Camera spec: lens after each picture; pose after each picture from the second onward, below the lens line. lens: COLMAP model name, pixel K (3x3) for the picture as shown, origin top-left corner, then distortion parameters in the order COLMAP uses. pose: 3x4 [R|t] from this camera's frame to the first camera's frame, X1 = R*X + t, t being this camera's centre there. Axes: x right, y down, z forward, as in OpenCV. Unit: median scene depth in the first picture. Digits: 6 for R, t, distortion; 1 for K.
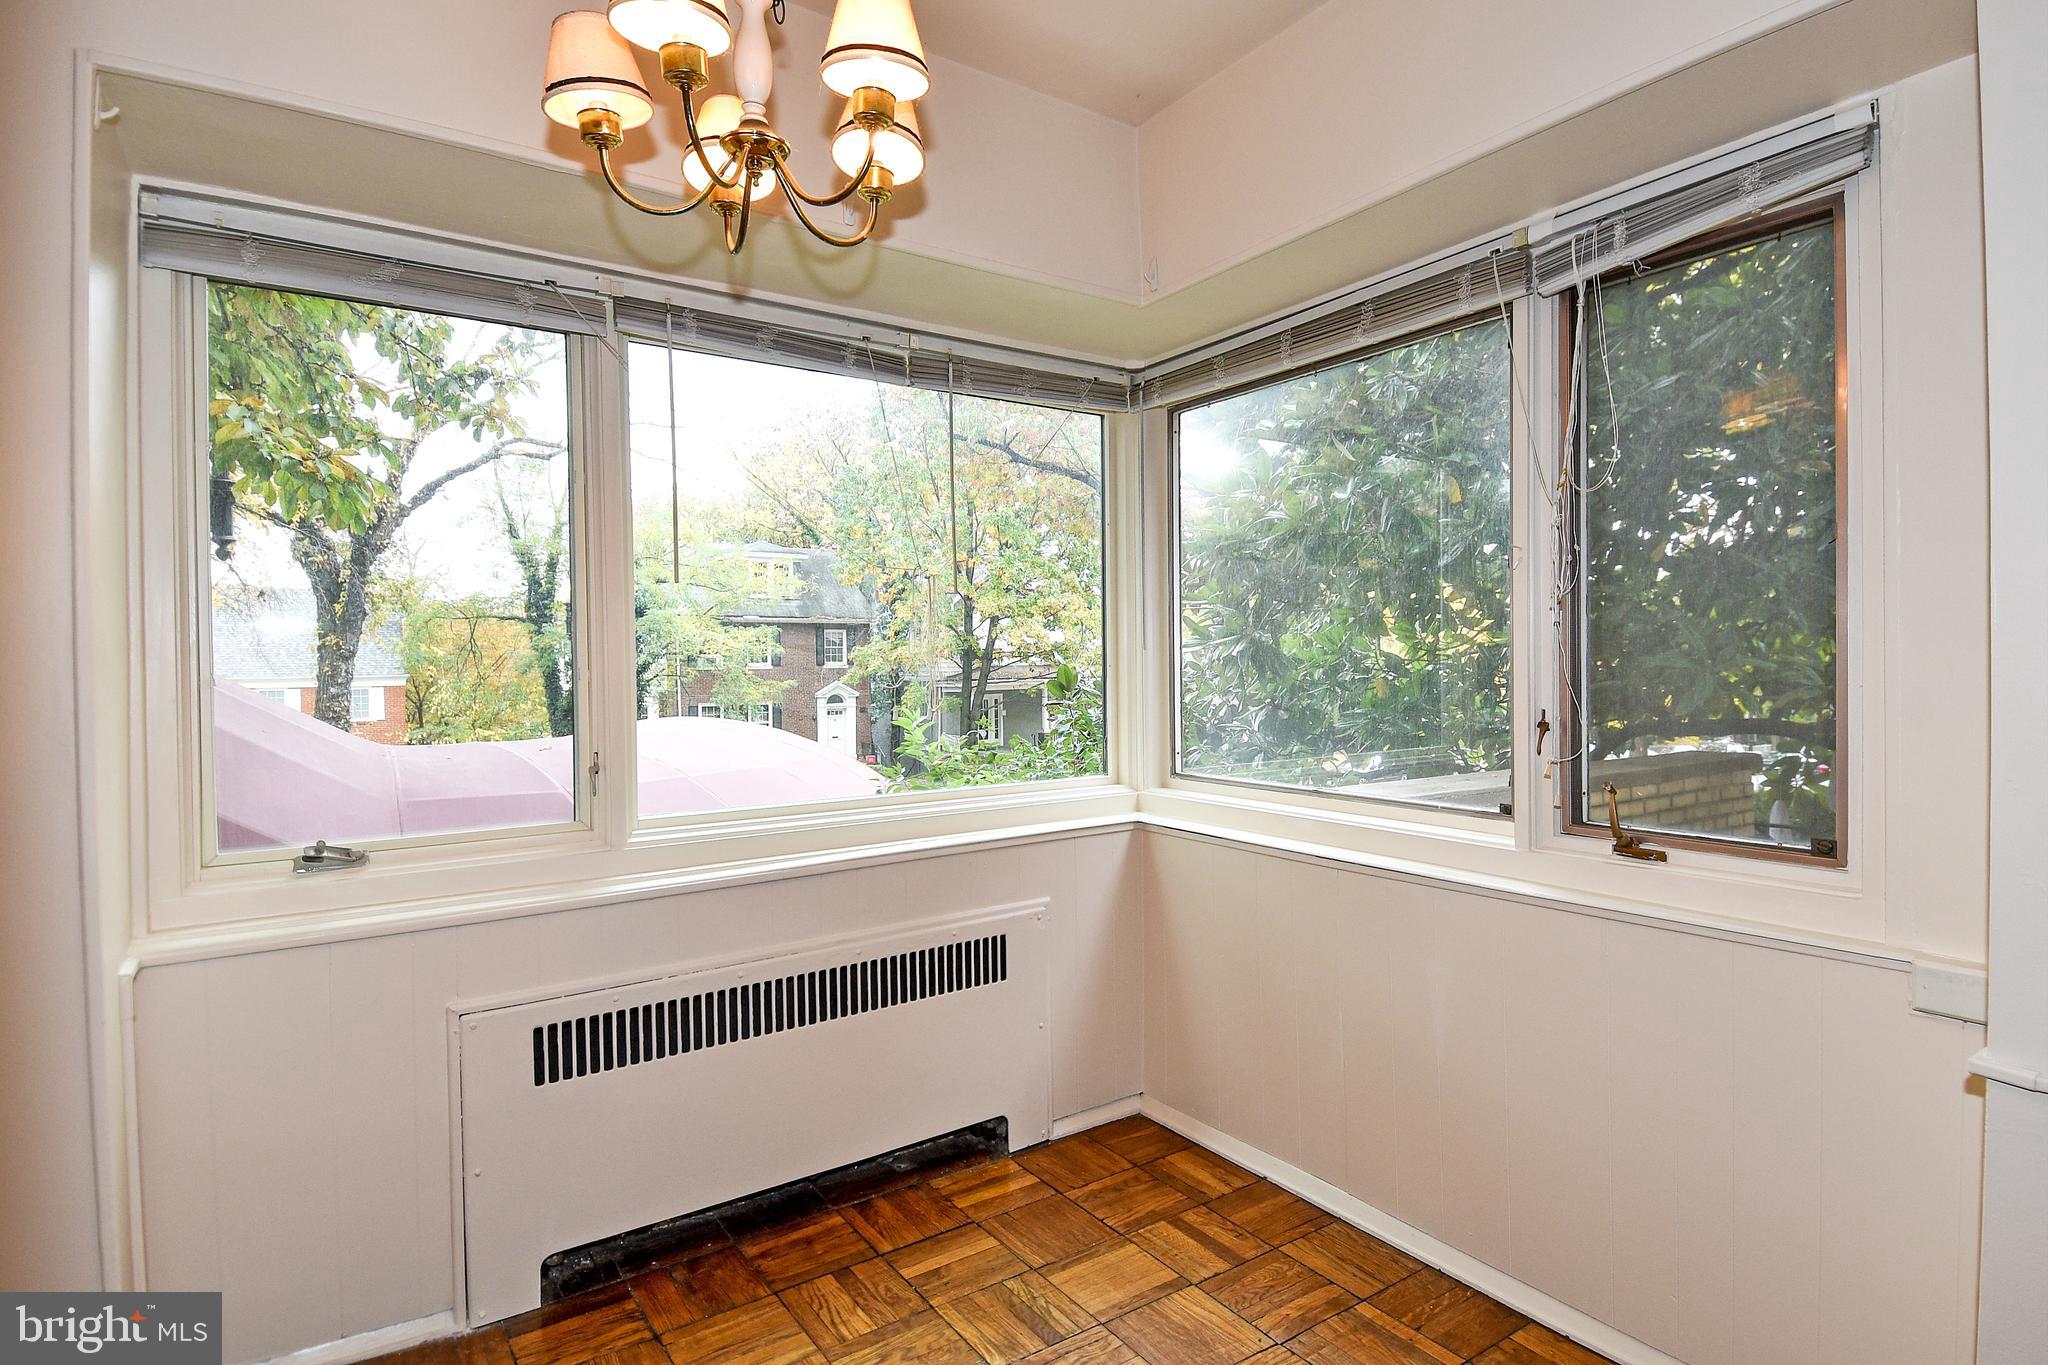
lens RADIAL K [[1075.9, 0, 1024.0], [0, 1075.9, 682.5], [0, 0, 1]] dist [0.096448, -0.107964]
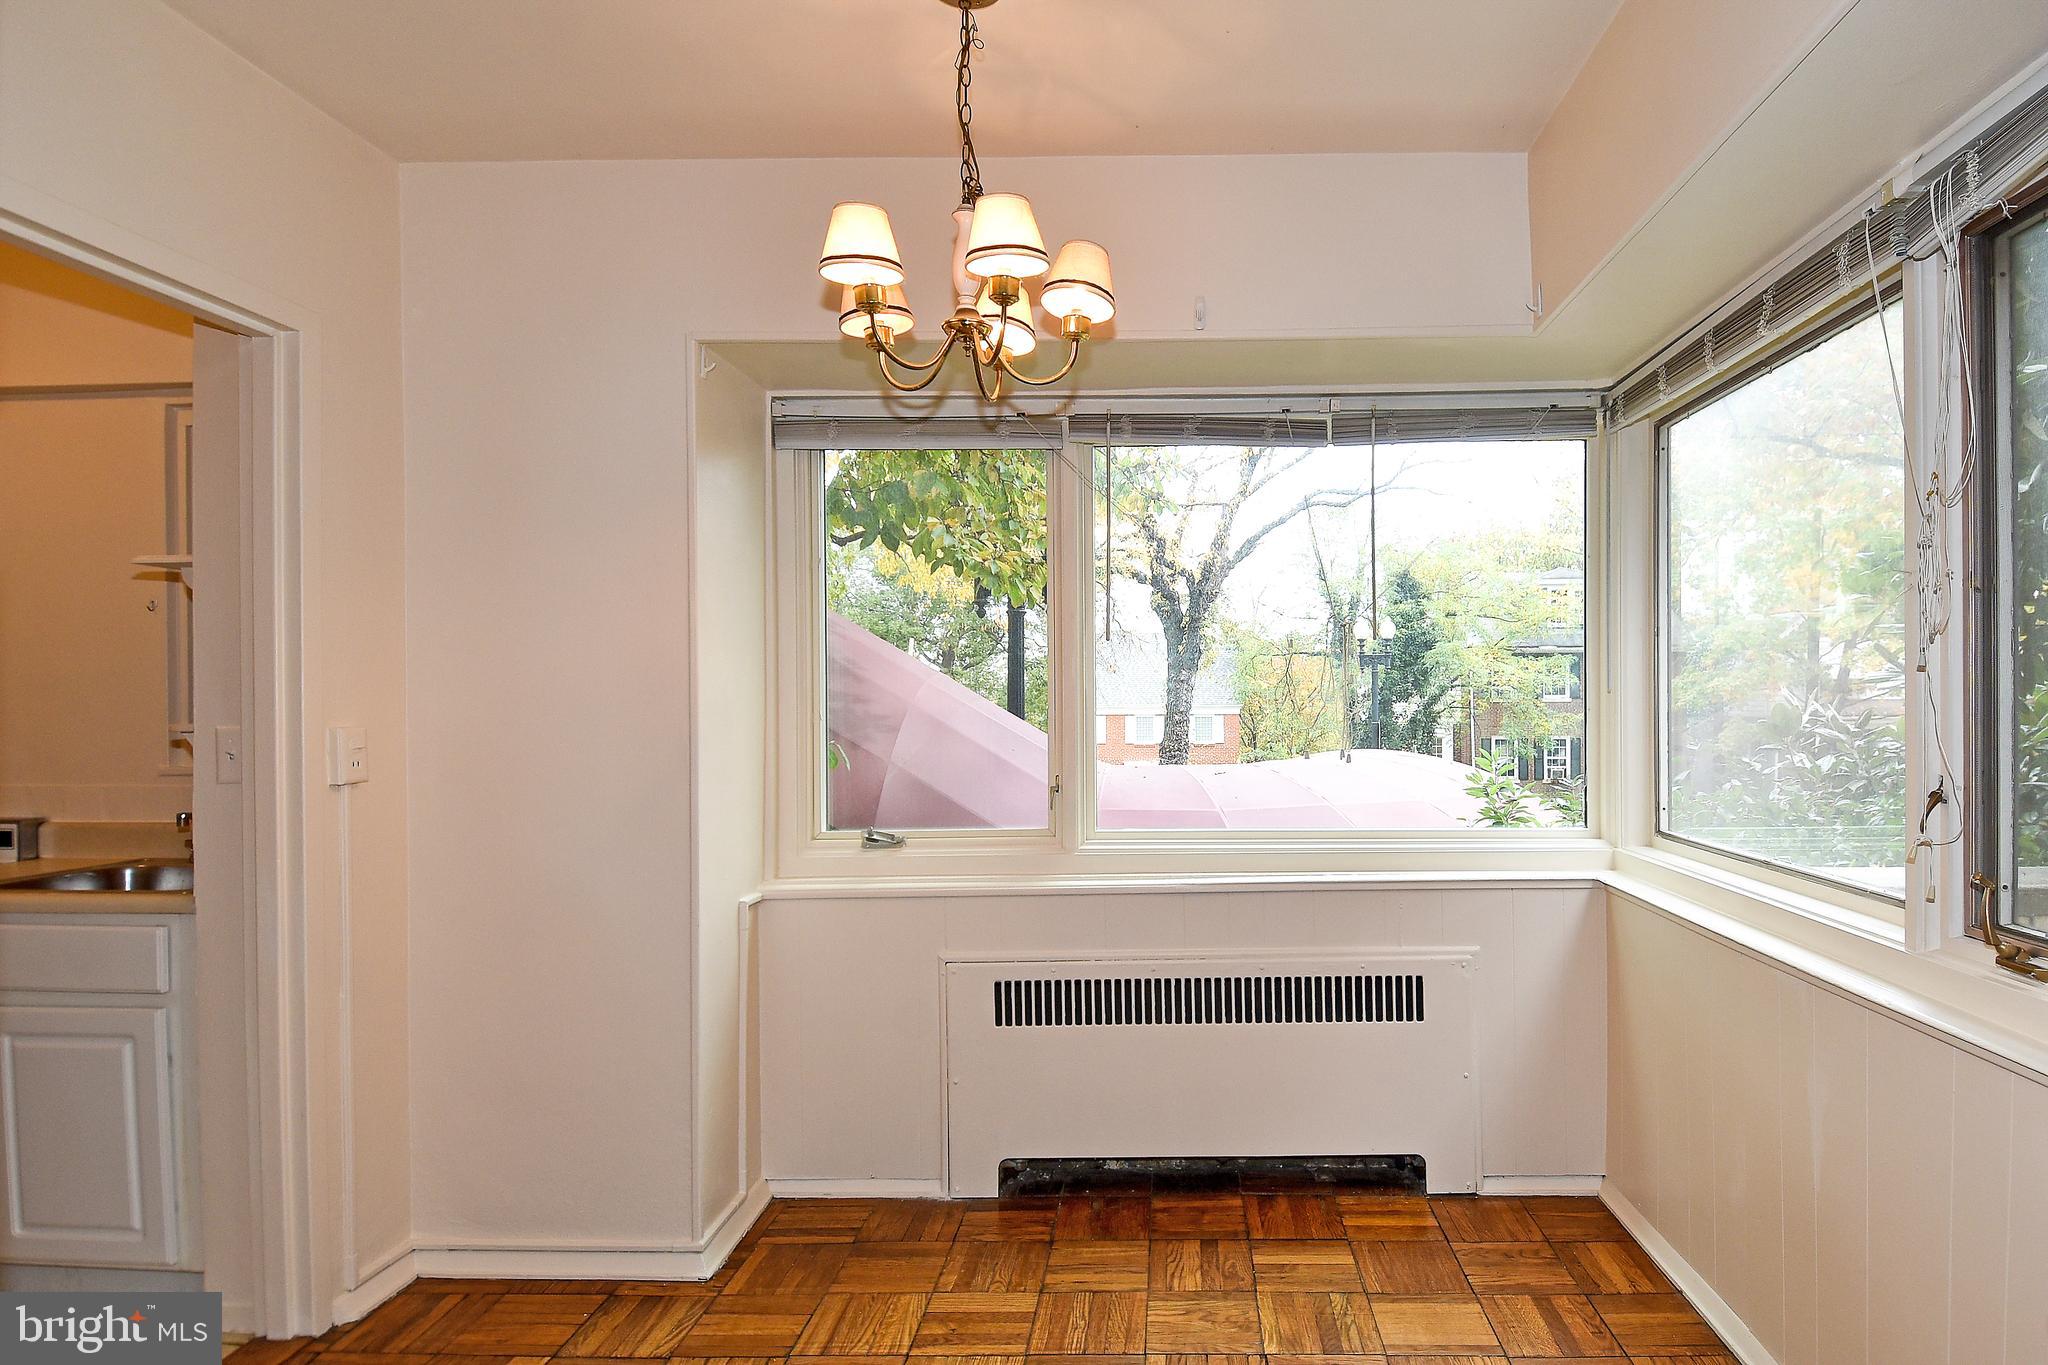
lens RADIAL K [[1123.2, 0, 1183.6], [0, 1123.2, 689.8], [0, 0, 1]] dist [0.027688, -0.025289]
pose [[0.817476, 0.000504, -0.575963, 0.424155], [-0.012569, 0.999777, -0.016966, -0.012627], [0.575826, 0.021109, 0.817300, 0.013527]]
